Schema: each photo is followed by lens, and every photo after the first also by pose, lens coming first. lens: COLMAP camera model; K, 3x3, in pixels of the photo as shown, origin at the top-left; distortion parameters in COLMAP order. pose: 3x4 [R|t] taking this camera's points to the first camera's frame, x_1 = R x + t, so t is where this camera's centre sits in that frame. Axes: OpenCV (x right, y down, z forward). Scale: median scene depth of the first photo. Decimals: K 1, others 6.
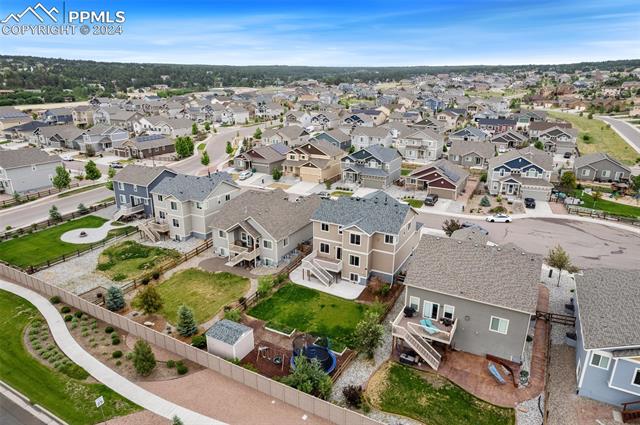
lens RADIAL K [[400.7, 0, 320.0], [0, 400.7, 212.5], [0, 0, 1]] dist [-0.075551, 0.064674]
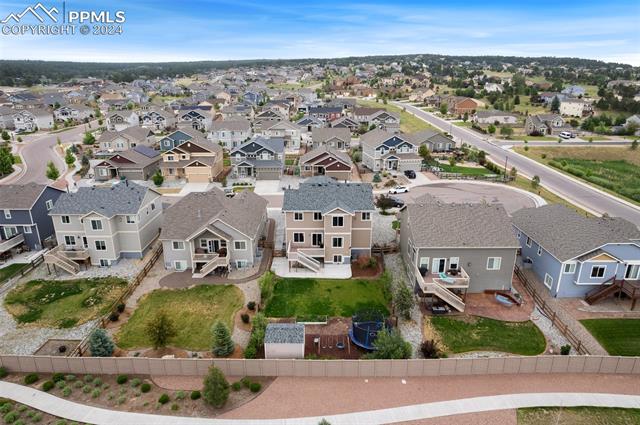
lens RADIAL K [[410.8, 0, 316.5], [0, 410.8, 210.2], [0, 0, 1]] dist [-0.073956, 0.063970]
pose [[0.884785, -0.153695, 0.439924, -0.326804], [0.154287, 0.987418, 0.034665, -0.005450], [-0.439717, 0.037203, 0.897366, 0.053331]]
